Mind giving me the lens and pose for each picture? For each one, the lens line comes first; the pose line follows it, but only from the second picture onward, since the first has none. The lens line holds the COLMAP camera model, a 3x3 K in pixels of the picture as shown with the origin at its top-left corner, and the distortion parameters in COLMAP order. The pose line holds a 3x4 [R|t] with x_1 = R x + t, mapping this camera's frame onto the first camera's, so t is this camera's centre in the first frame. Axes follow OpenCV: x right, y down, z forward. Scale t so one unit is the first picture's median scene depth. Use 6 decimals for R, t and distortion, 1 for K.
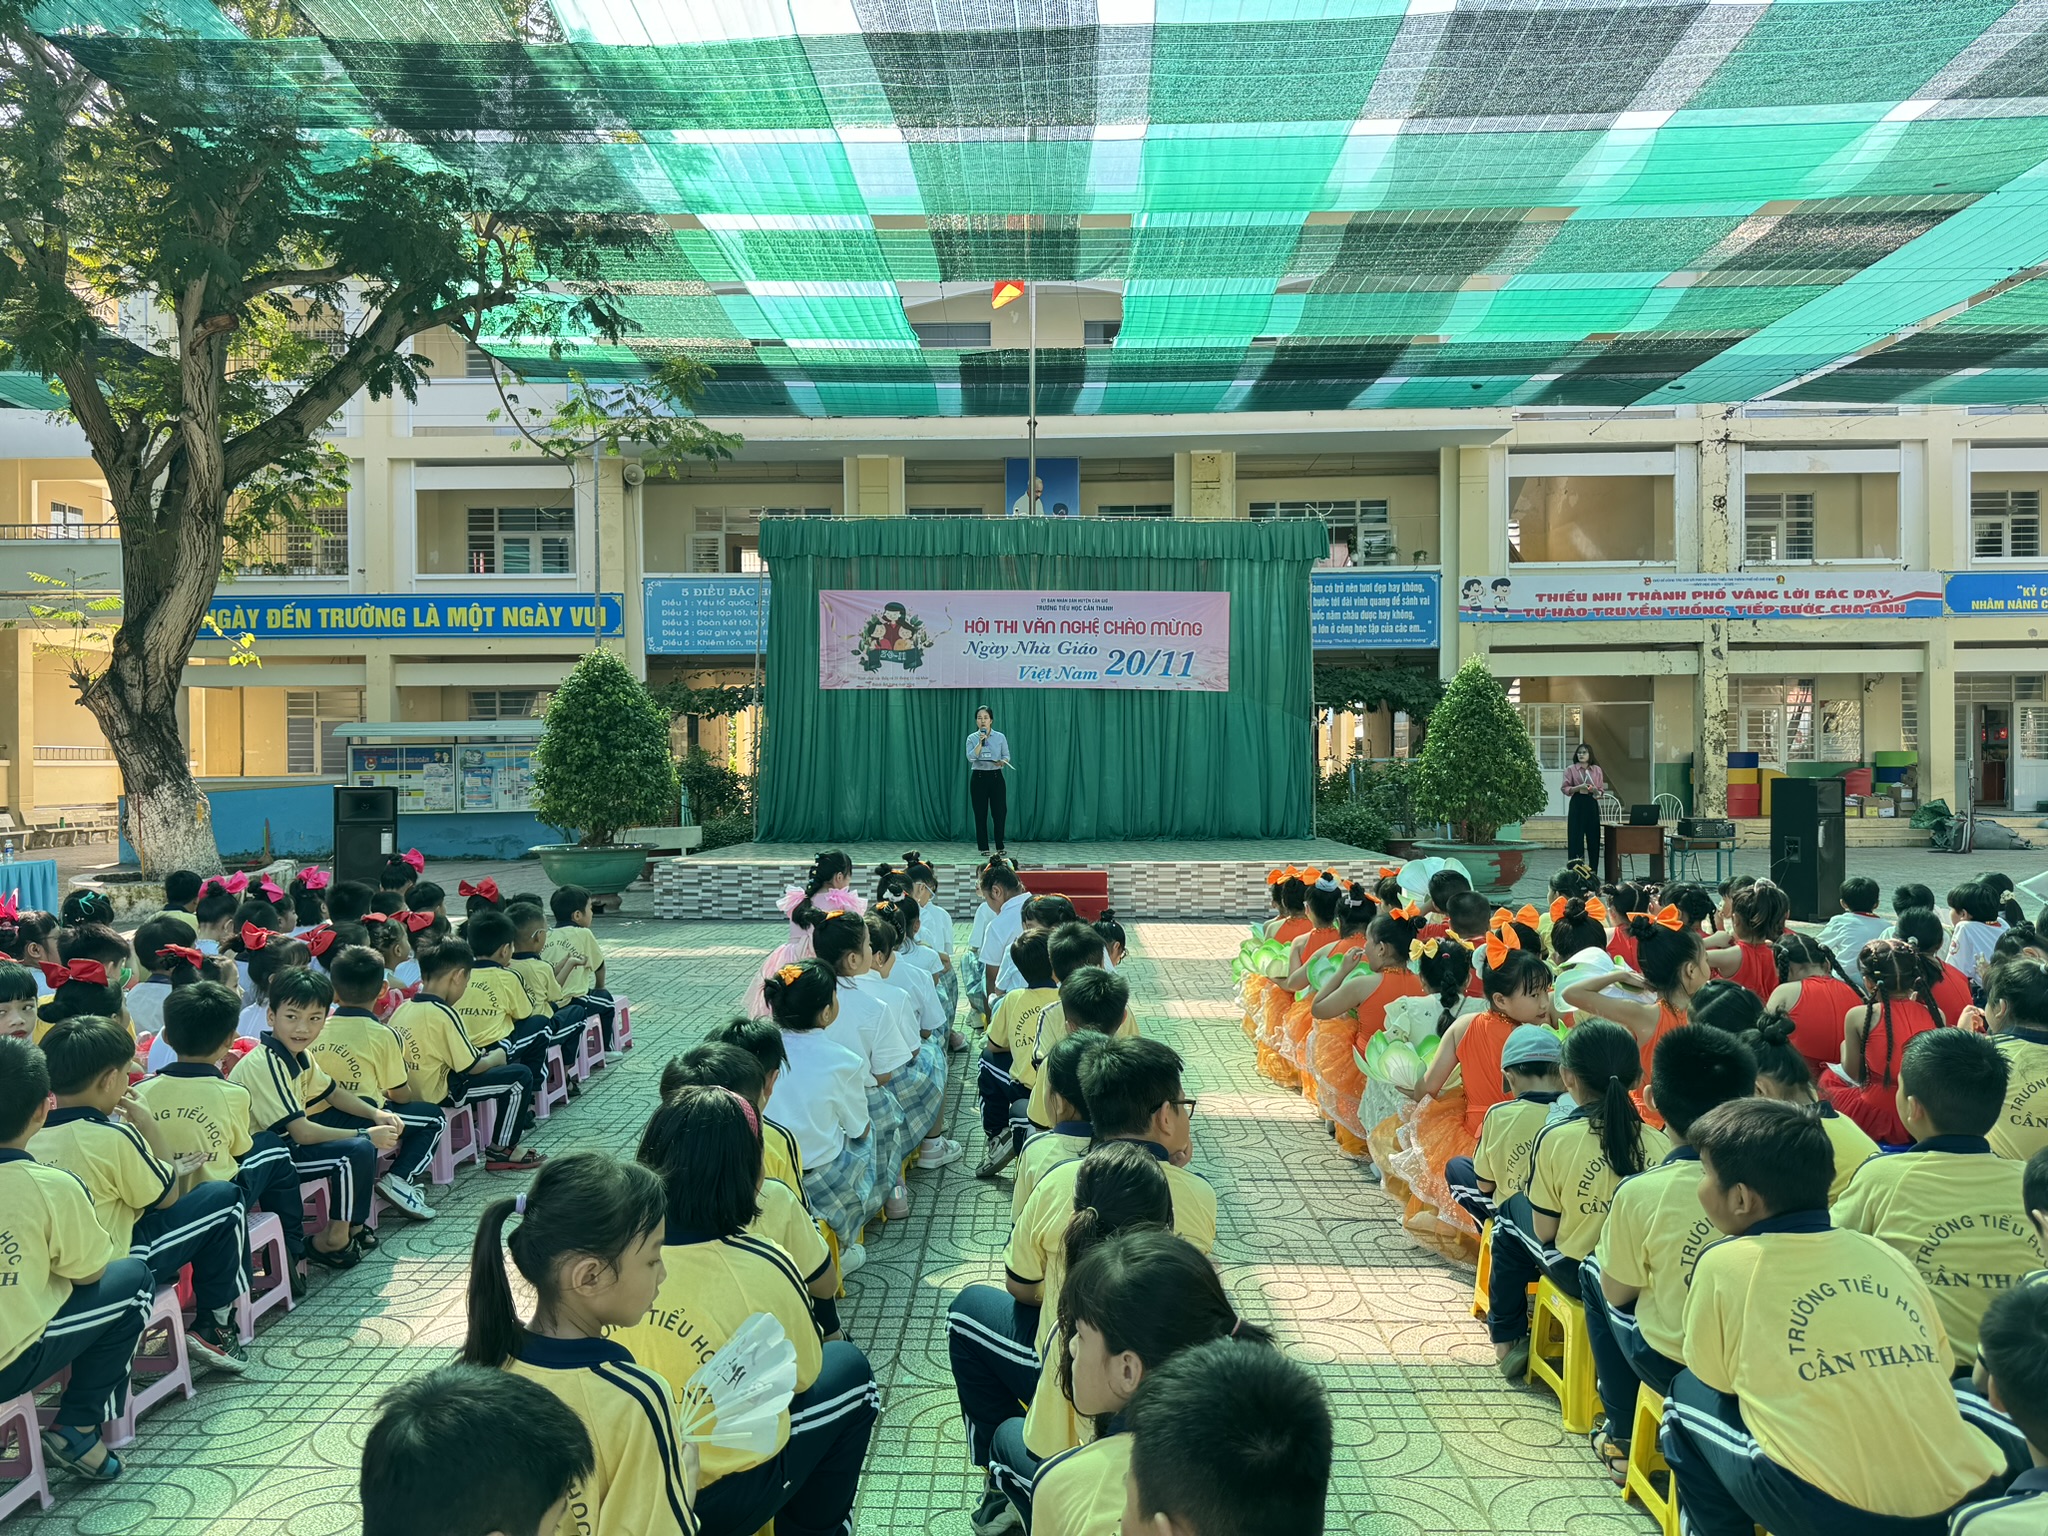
lens RADIAL K [[1491.5, 0, 1021.3], [0, 1491.5, 751.6], [0, 0, 1]] dist [0.030476, -0.066186]
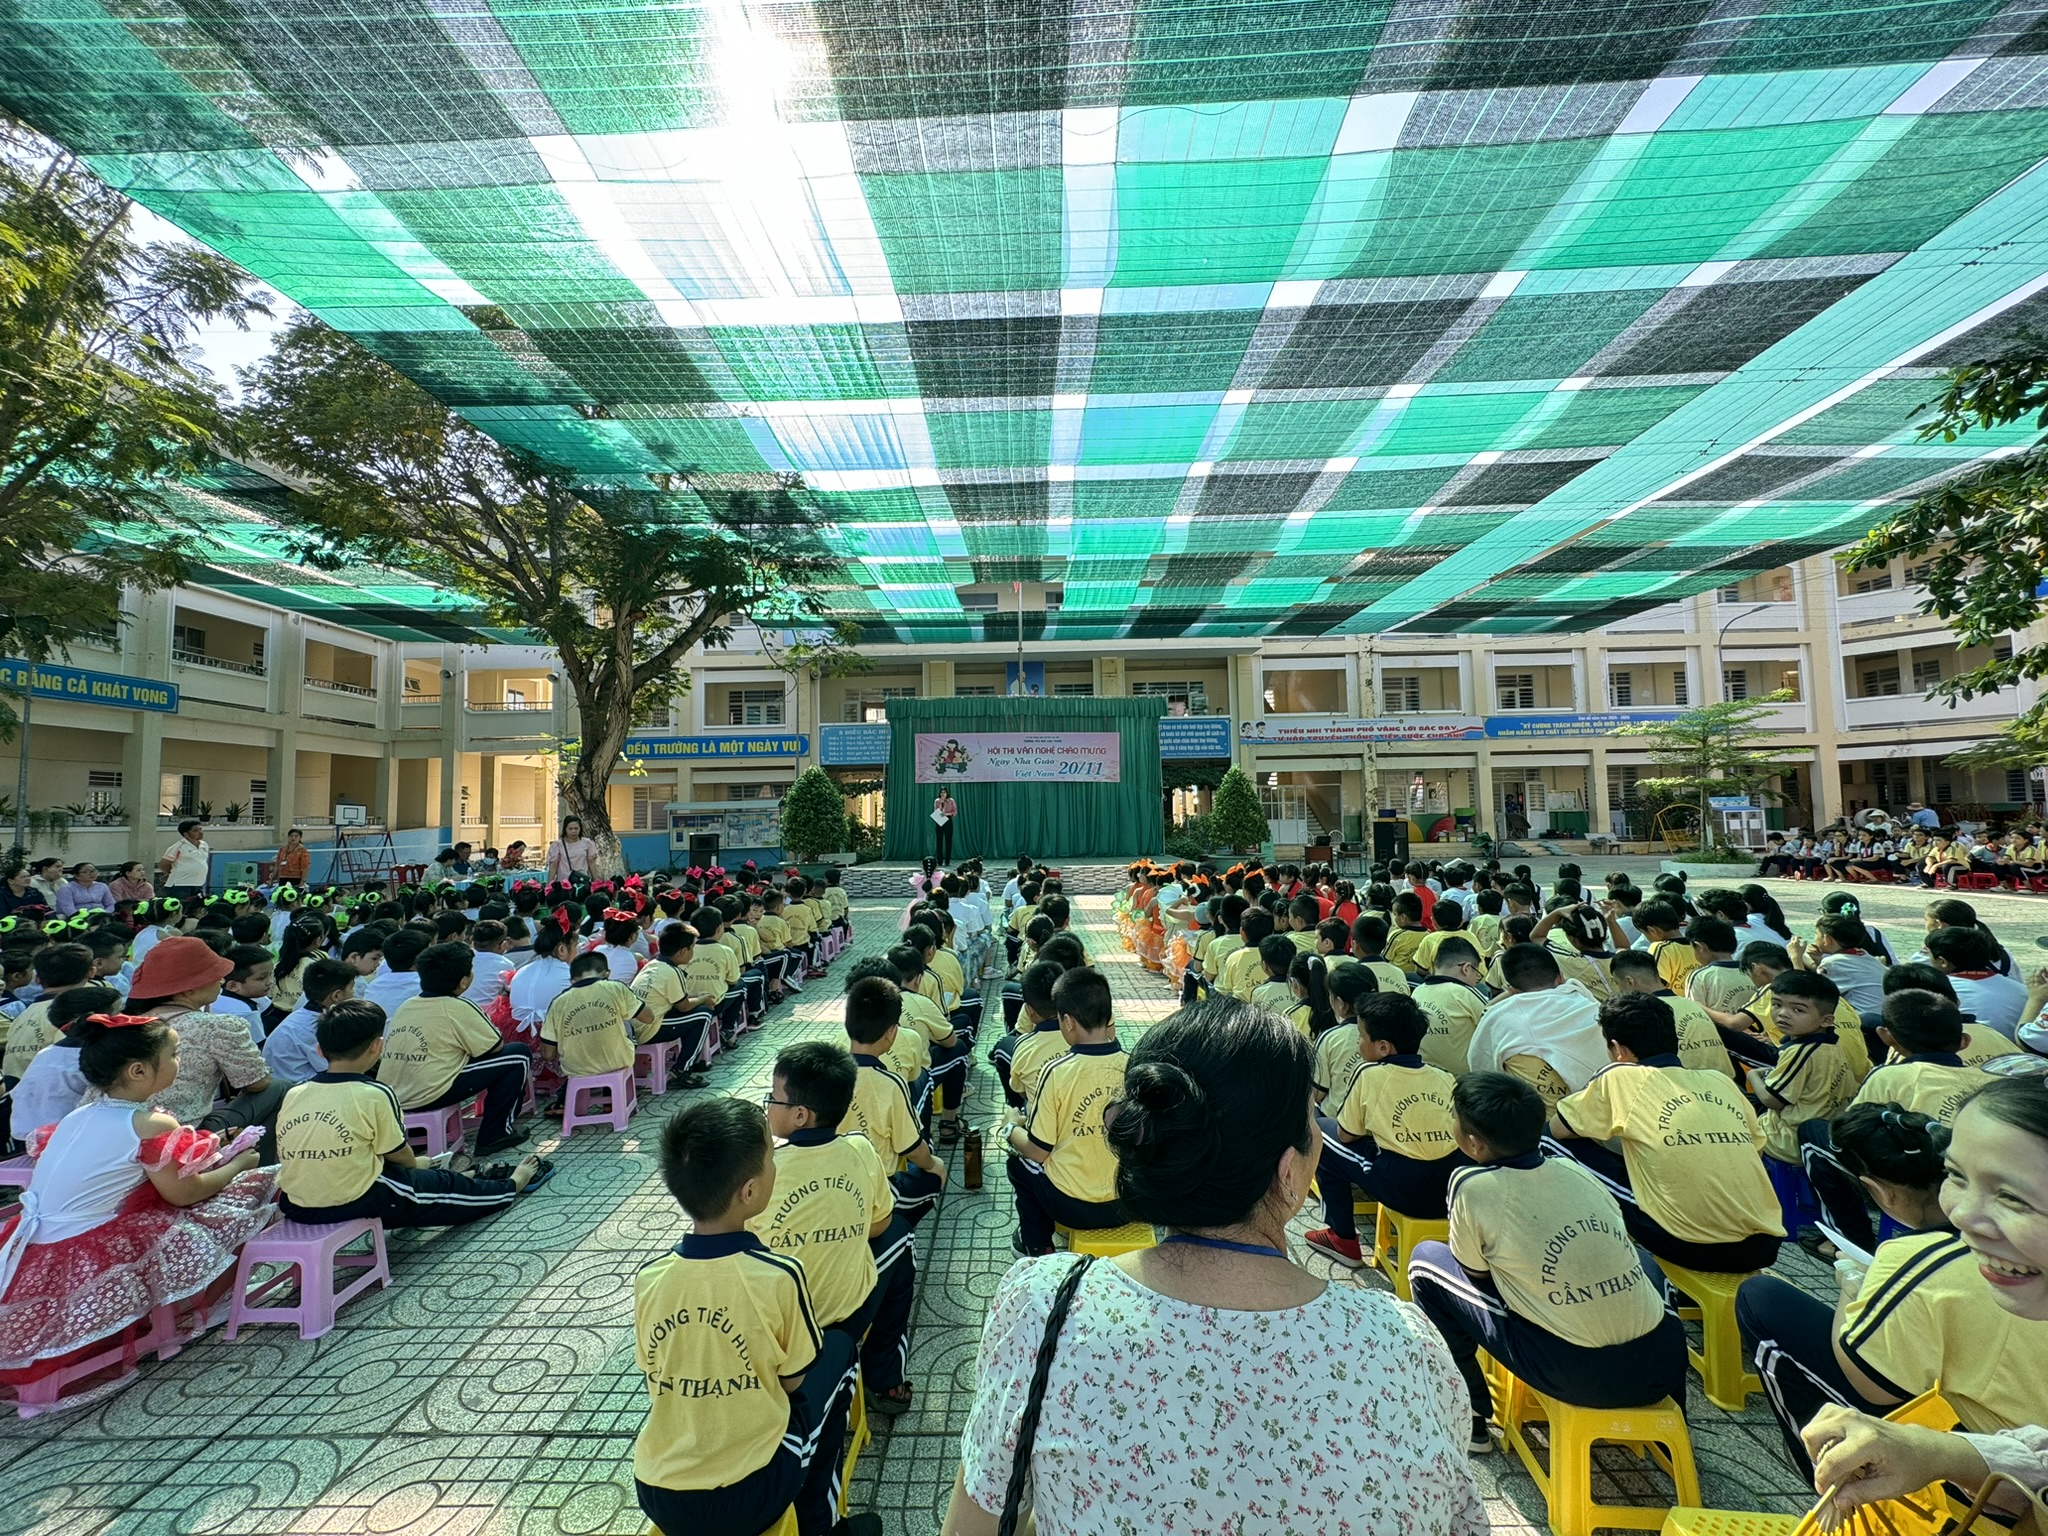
lens RADIAL K [[846.6, 0, 1018.9], [0, 846.6, 759.3], [0, 0, 1]] dist [-0.021223, 0.000006]
pose [[0.999924, -0.011583, 0.004309, -0.000968], [0.011840, 0.997773, -0.065641, 0.001775], [-0.003539, 0.065687, 0.997834, -0.102860]]
